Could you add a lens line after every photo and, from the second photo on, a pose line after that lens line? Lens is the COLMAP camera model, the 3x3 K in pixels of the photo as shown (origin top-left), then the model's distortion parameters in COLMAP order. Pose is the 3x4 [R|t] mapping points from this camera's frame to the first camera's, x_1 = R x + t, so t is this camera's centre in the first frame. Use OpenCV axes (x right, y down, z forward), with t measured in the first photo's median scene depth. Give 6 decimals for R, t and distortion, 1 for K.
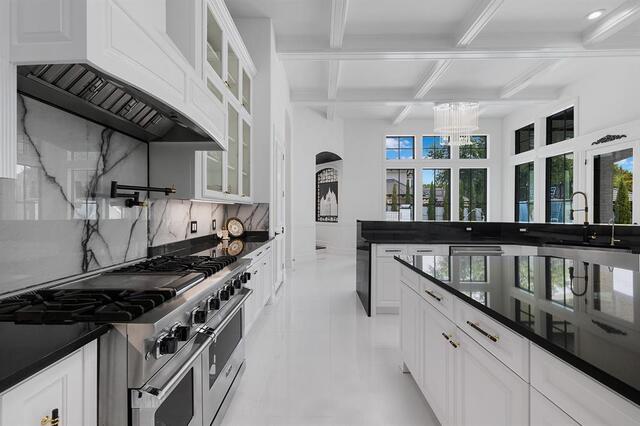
lens RADIAL K [[275.2, 0, 316.1], [0, 275.2, 212.4], [0, 0, 1]] dist [0.001584, -0.000349]
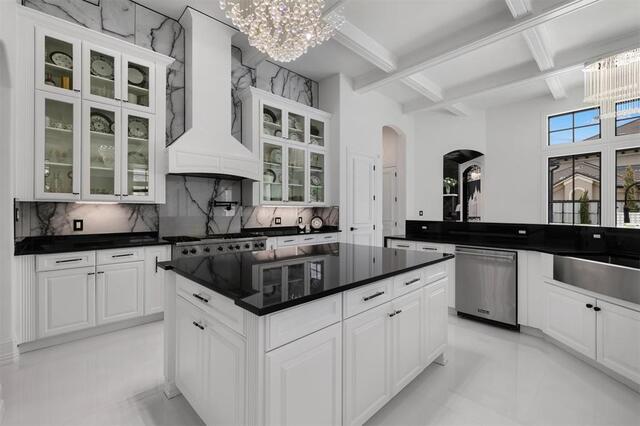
lens RADIAL K [[275.2, 0, 322.2], [0, 275.2, 212.7], [0, 0, 1]] dist [0.001584, -0.000349]
pose [[0.698690, -0.002988, -0.715418, 0.498091], [-0.001016, 0.999986, -0.005168, 0.004695], [0.715423, 0.004338, 0.698678, -0.019032]]
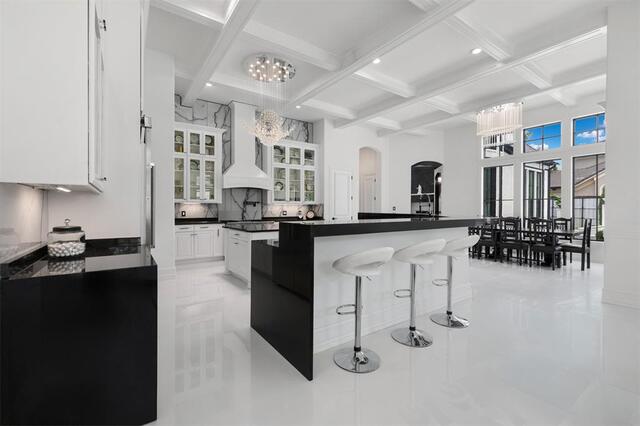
lens RADIAL K [[275.2, 0, 318.4], [0, 275.2, 209.1], [0, 0, 1]] dist [0.001584, -0.000349]
pose [[0.580496, 0.001238, -0.814262, 1.026240], [-0.003526, 0.999993, -0.000994, 0.006952], [0.814255, 0.003448, 0.580497, -0.190593]]
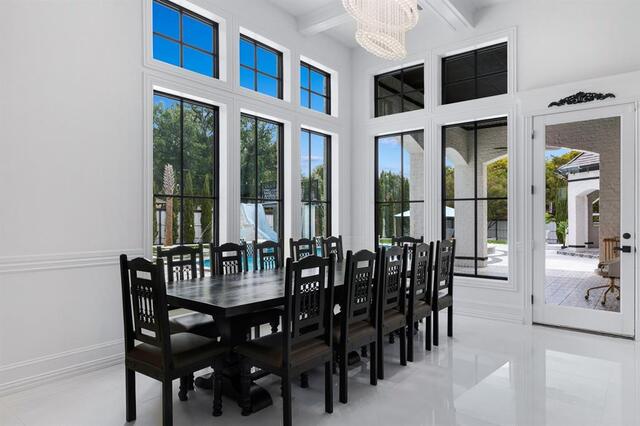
lens RADIAL K [[386.2, 0, 320.9], [0, 386.2, 213.8], [0, 0, 1]] dist [0.001520, 0.000407]
pose [[0.633344, -0.000618, 0.773870, 0.025189], [-0.001160, 0.999998, 0.001748, -0.009832], [-0.773870, -0.002005, 0.633342, 0.770134]]
